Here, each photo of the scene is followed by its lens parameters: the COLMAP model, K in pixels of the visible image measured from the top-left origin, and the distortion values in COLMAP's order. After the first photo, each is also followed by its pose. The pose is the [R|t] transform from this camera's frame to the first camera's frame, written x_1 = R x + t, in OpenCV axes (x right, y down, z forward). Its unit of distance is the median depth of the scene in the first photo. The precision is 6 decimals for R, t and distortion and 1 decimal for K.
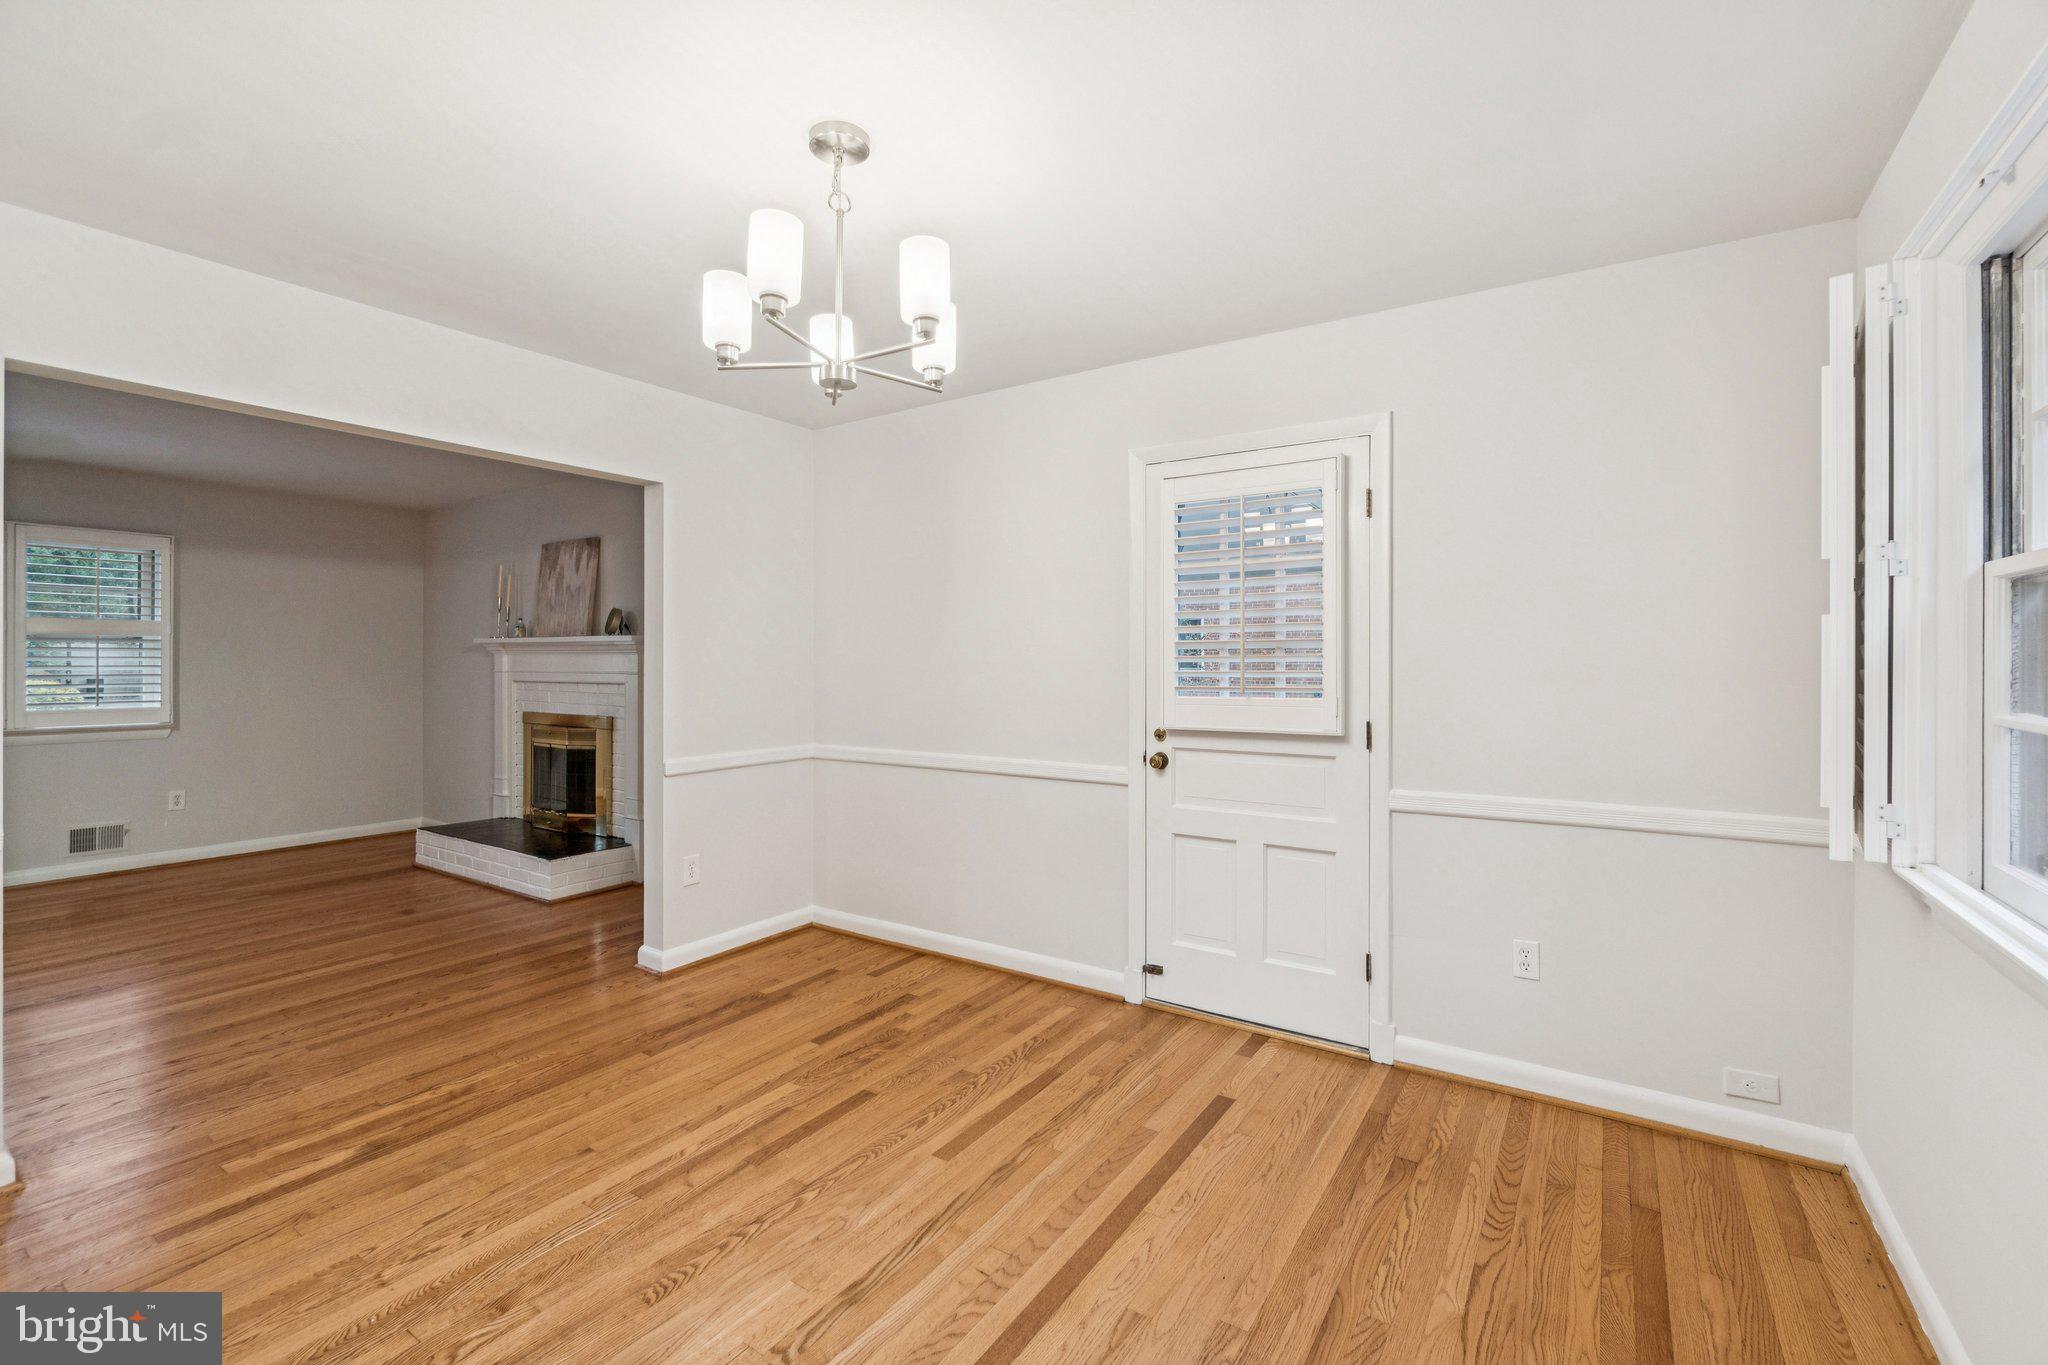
lens RADIAL K [[889.1, 0, 1010.3], [0, 889.1, 666.5], [0, 0, 1]] dist [-0.001499, -0.000283]
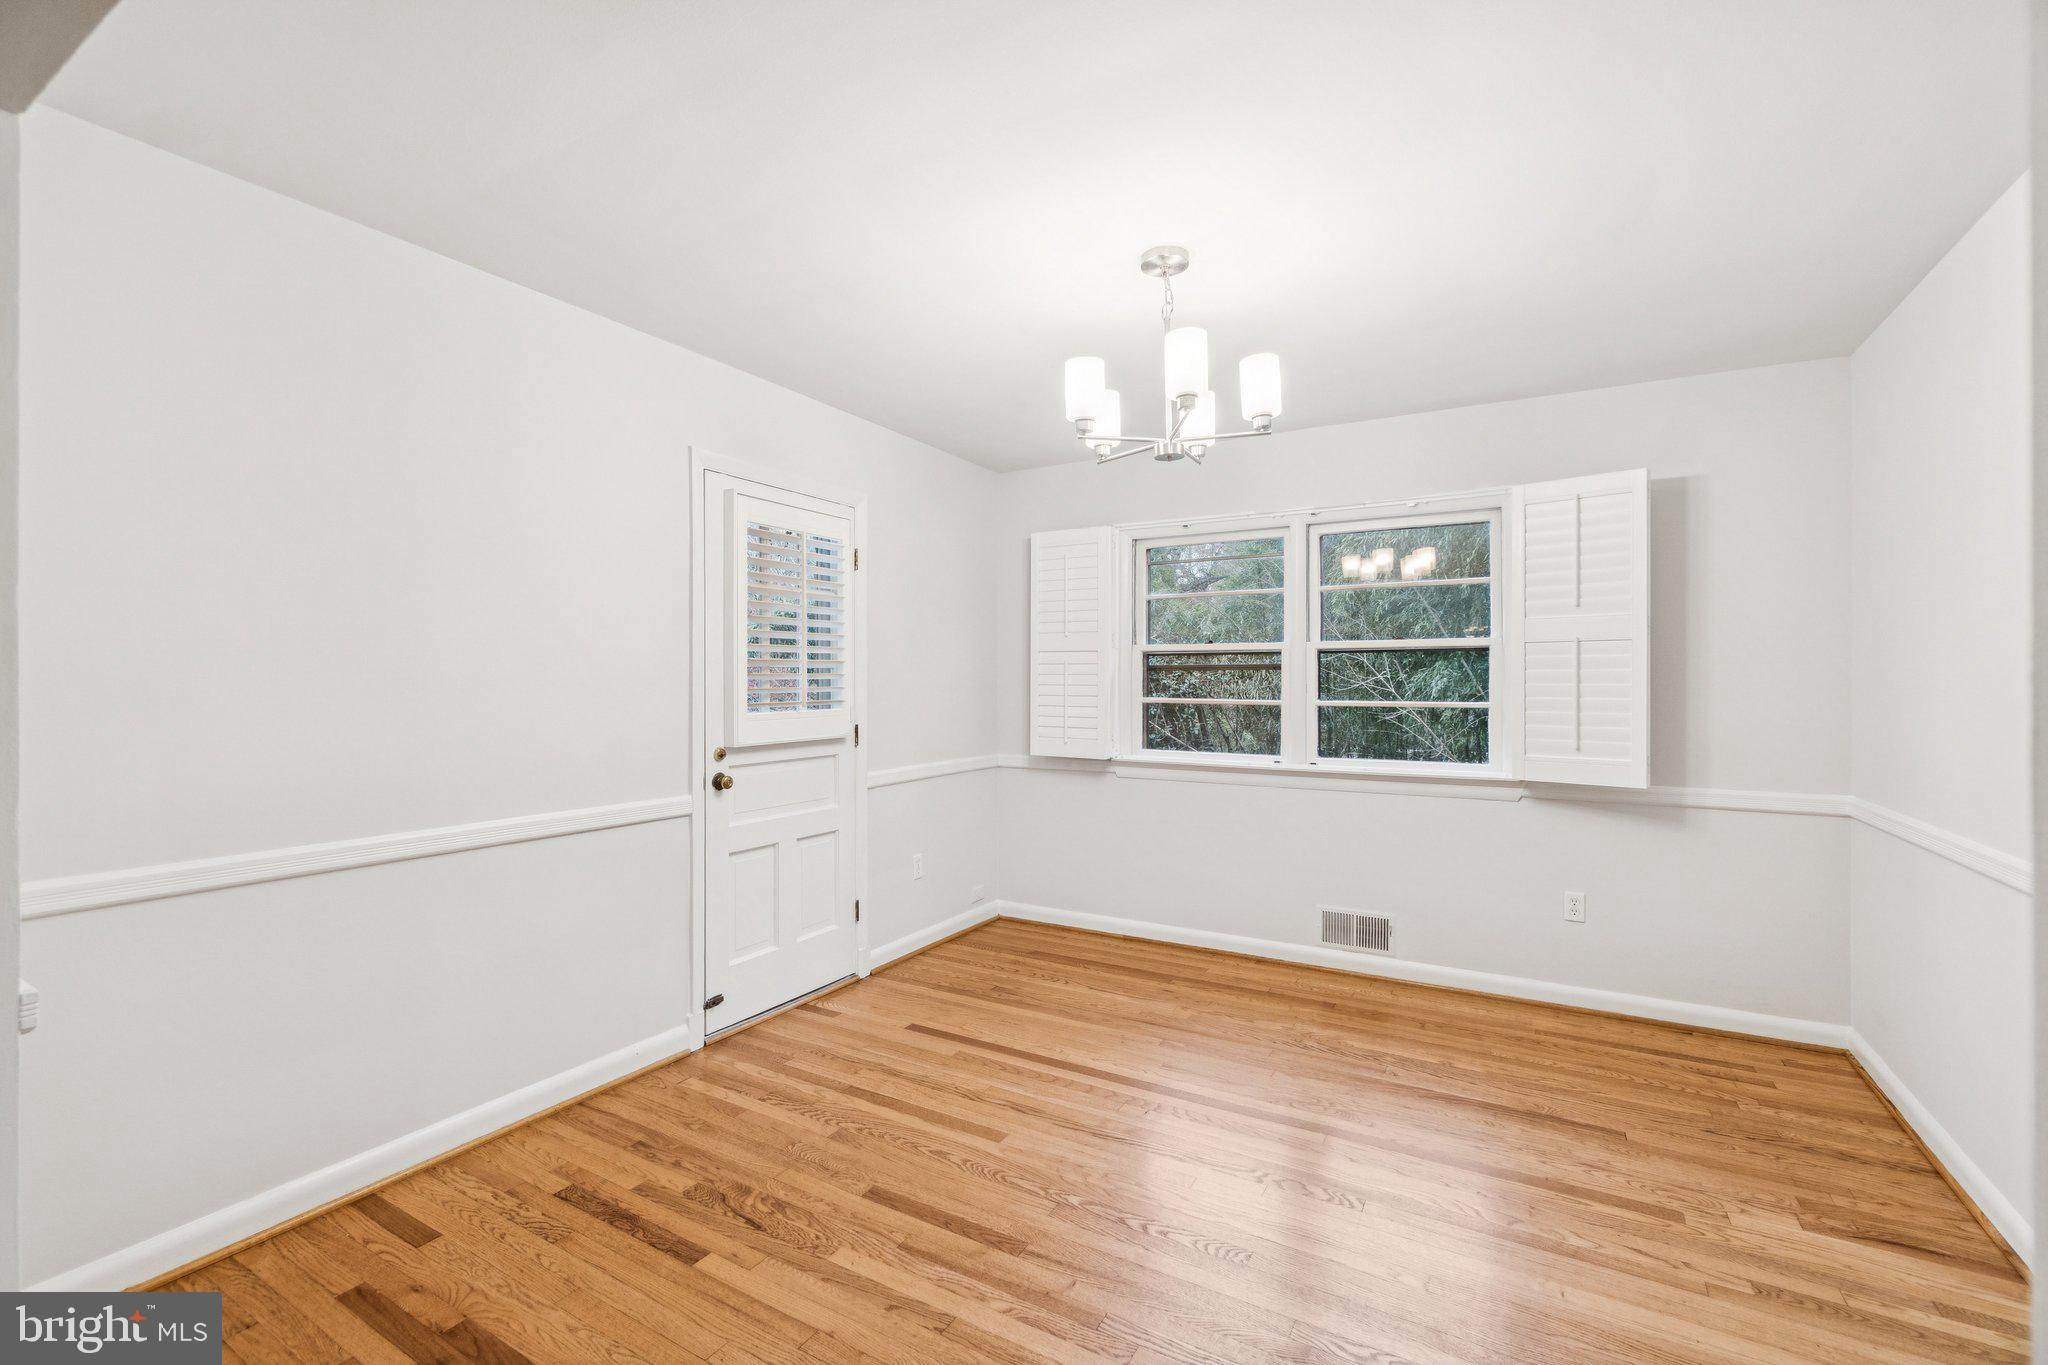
lens RADIAL K [[885.4, 0, 1020.5], [0, 885.4, 681.4], [0, 0, 1]] dist [-0.000137, 0.000687]
pose [[-0.068298, -0.001010, 0.997664, -0.913178], [0.000969, 0.999999, 0.001079, -0.003374], [-0.997665, 0.001041, -0.068297, 0.831978]]
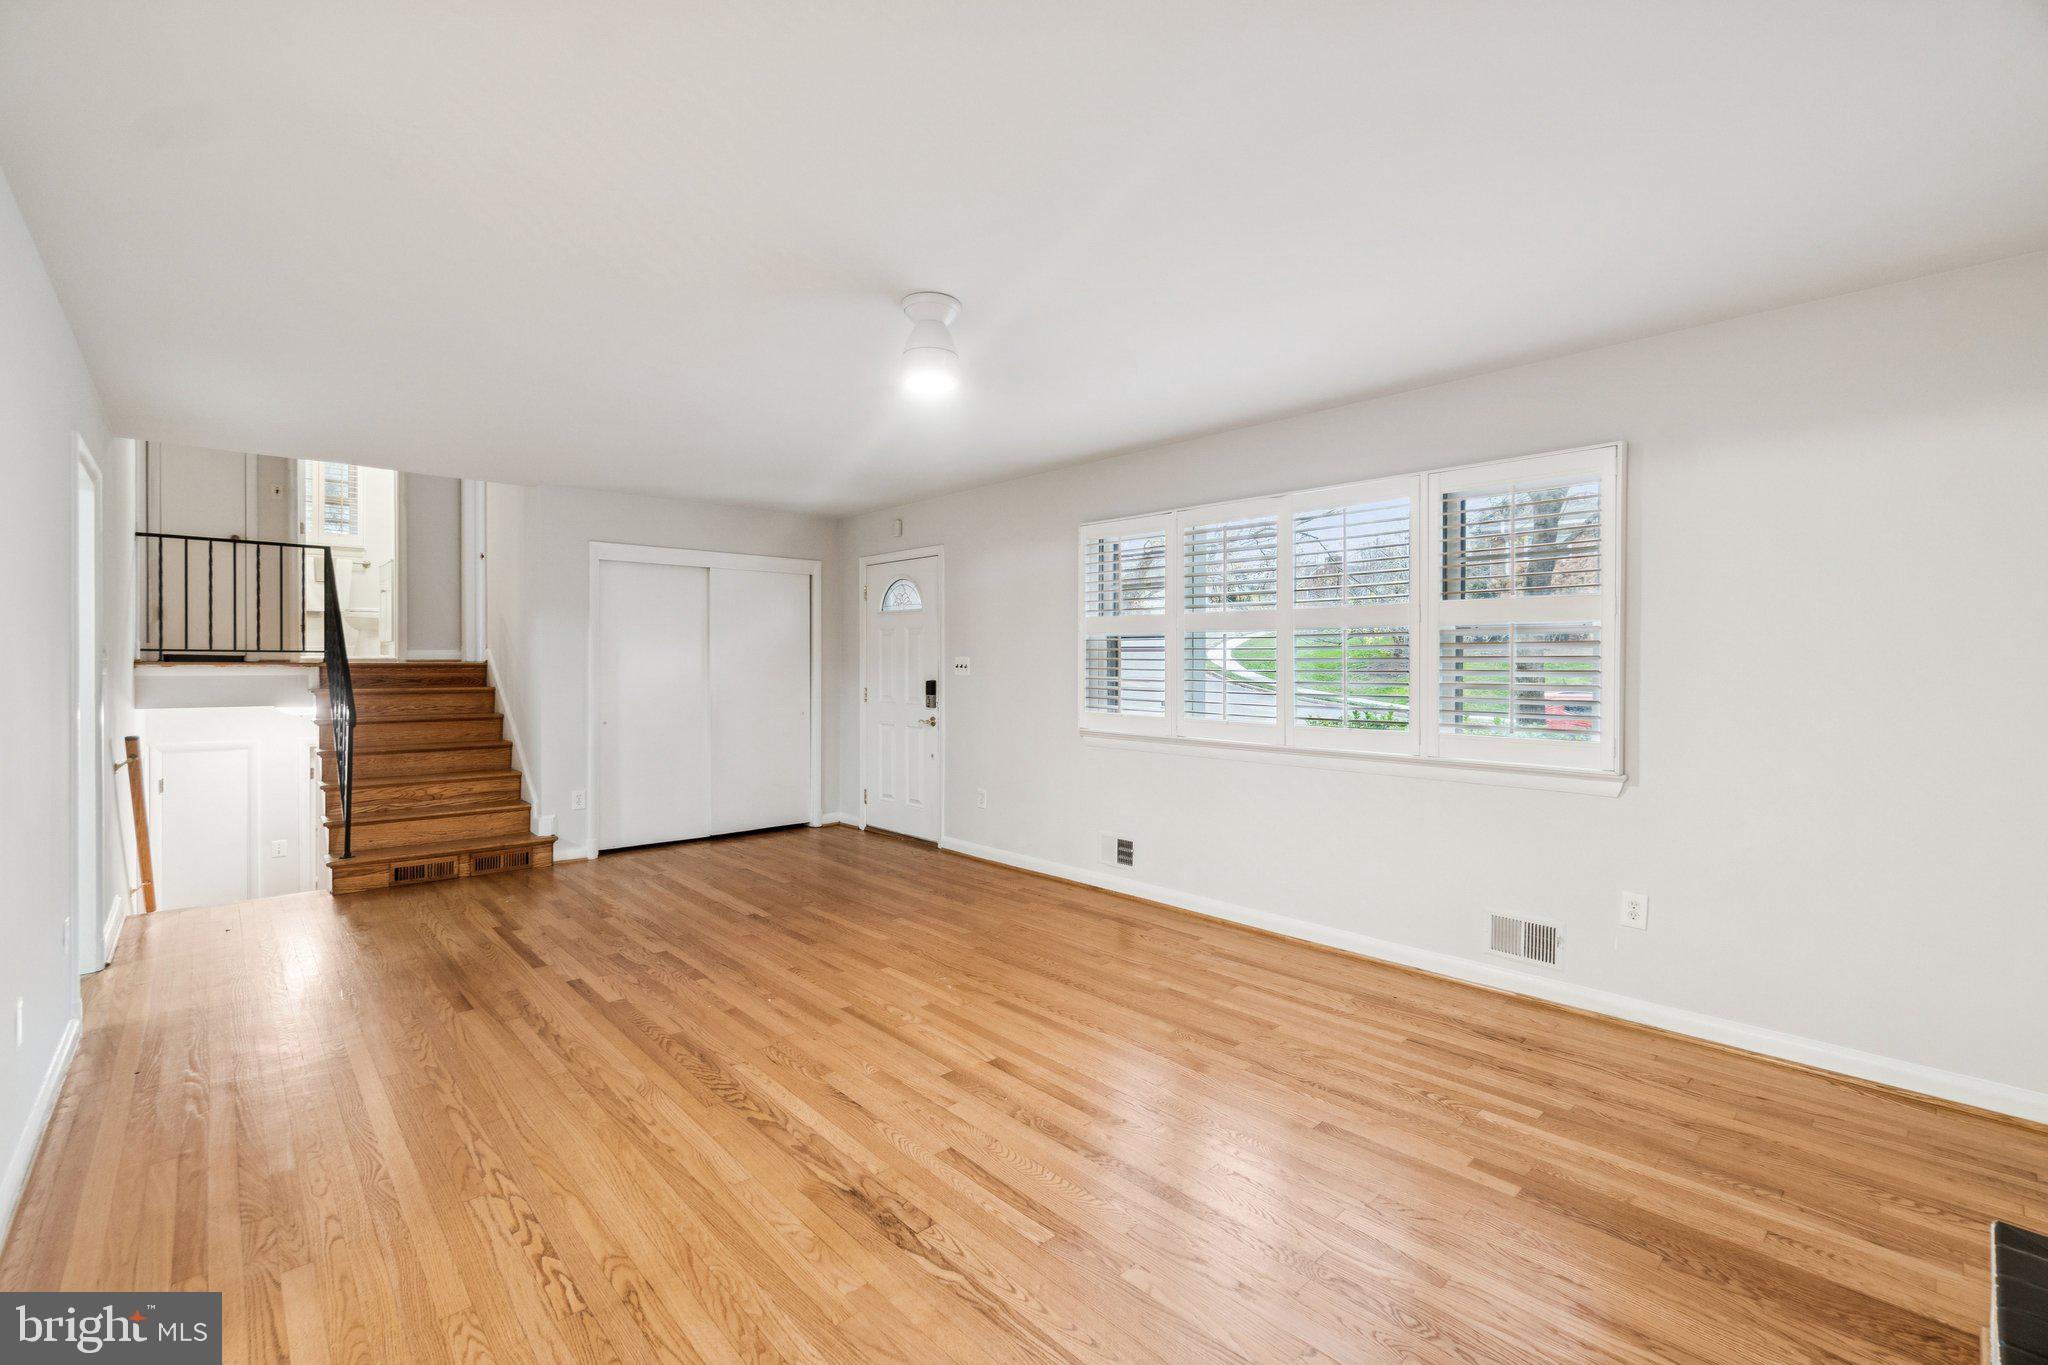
lens RADIAL K [[887.1, 0, 1013.6], [0, 887.1, 681.4], [0, 0, 1]] dist [-0.003160, 0.000123]
pose [[-0.231418, 0.018358, -0.972681, -0.583721], [-0.004041, 0.999795, 0.019831, -0.006799], [0.972846, 0.008520, -0.231296, 1.424762]]
